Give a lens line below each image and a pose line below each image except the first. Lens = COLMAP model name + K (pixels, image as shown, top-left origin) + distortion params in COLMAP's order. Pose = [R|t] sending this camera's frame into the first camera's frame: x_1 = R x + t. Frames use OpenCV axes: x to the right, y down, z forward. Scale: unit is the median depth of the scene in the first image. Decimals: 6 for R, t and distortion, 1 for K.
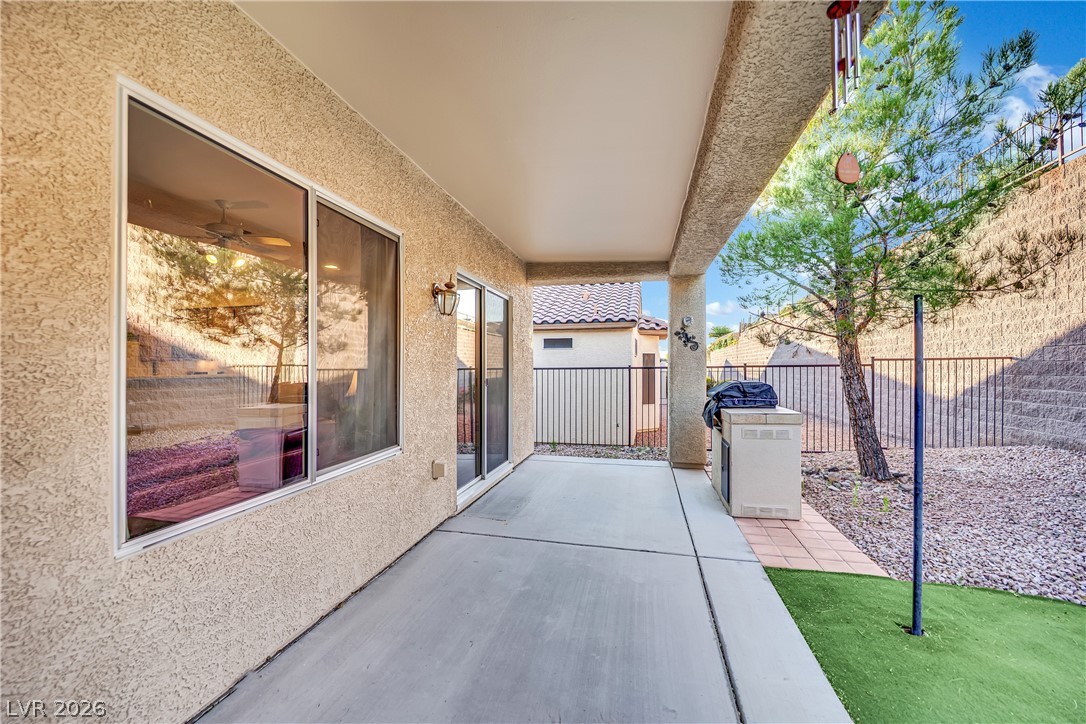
lens RADIAL K [[455.0, 0, 543.0], [0, 455.0, 362.0], [0, 0, 1]] dist [-0.022052, 0.000159]
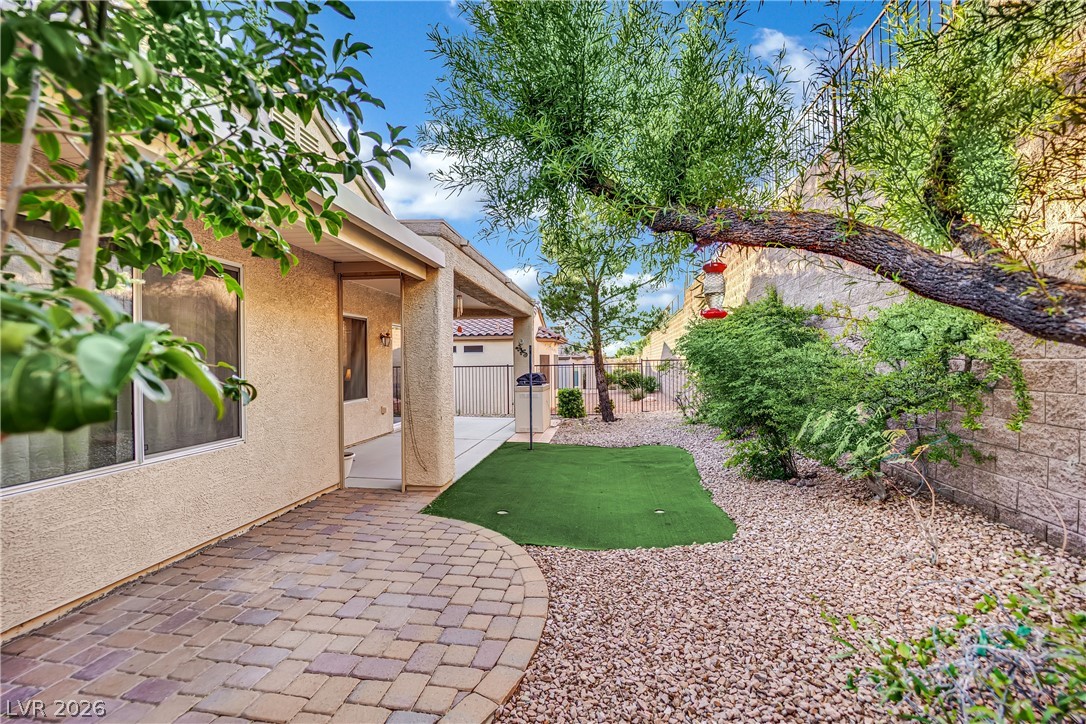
lens RADIAL K [[455.0, 0, 543.0], [0, 455.0, 362.0], [0, 0, 1]] dist [-0.022052, 0.000159]
pose [[0.996845, -0.007276, 0.079036, 0.160283], [0.006475, 0.999925, 0.010384, -0.015040], [-0.079105, -0.009840, 0.996818, -0.554888]]
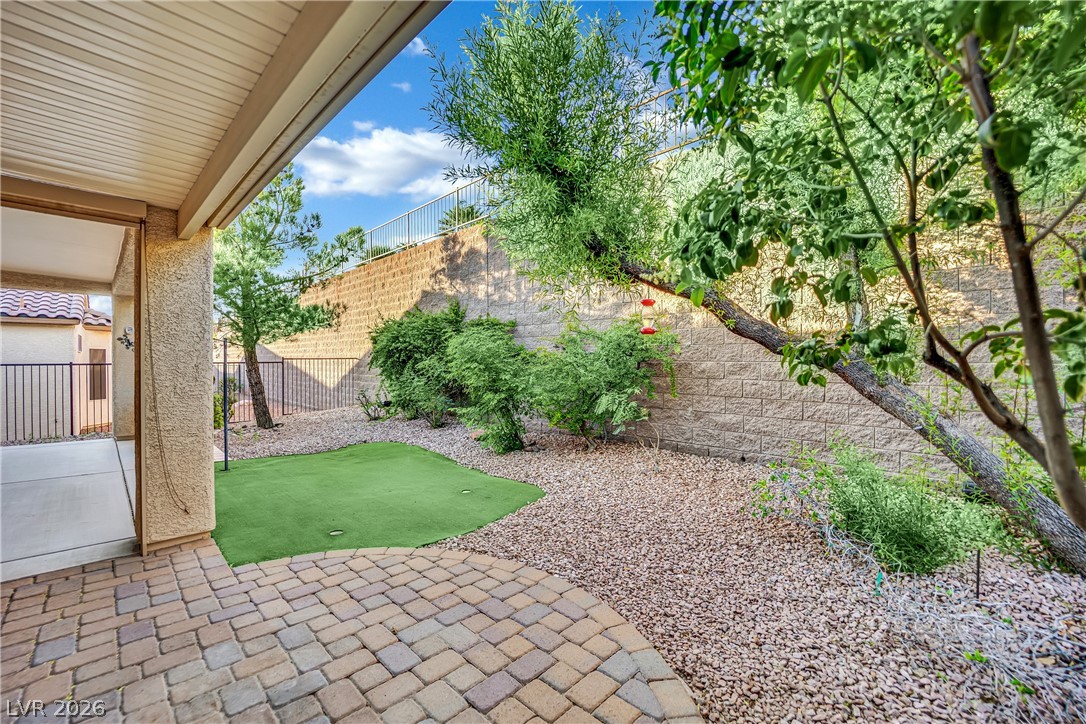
lens RADIAL K [[443.2, 0, 542.5], [0, 443.2, 366.6], [0, 0, 1]] dist [-0.015832, -0.007083]
pose [[0.524993, -0.008972, 0.851059, -0.083370], [-0.012148, 0.999764, 0.018033, -0.012775], [-0.851020, -0.019806, 0.524760, -0.444828]]
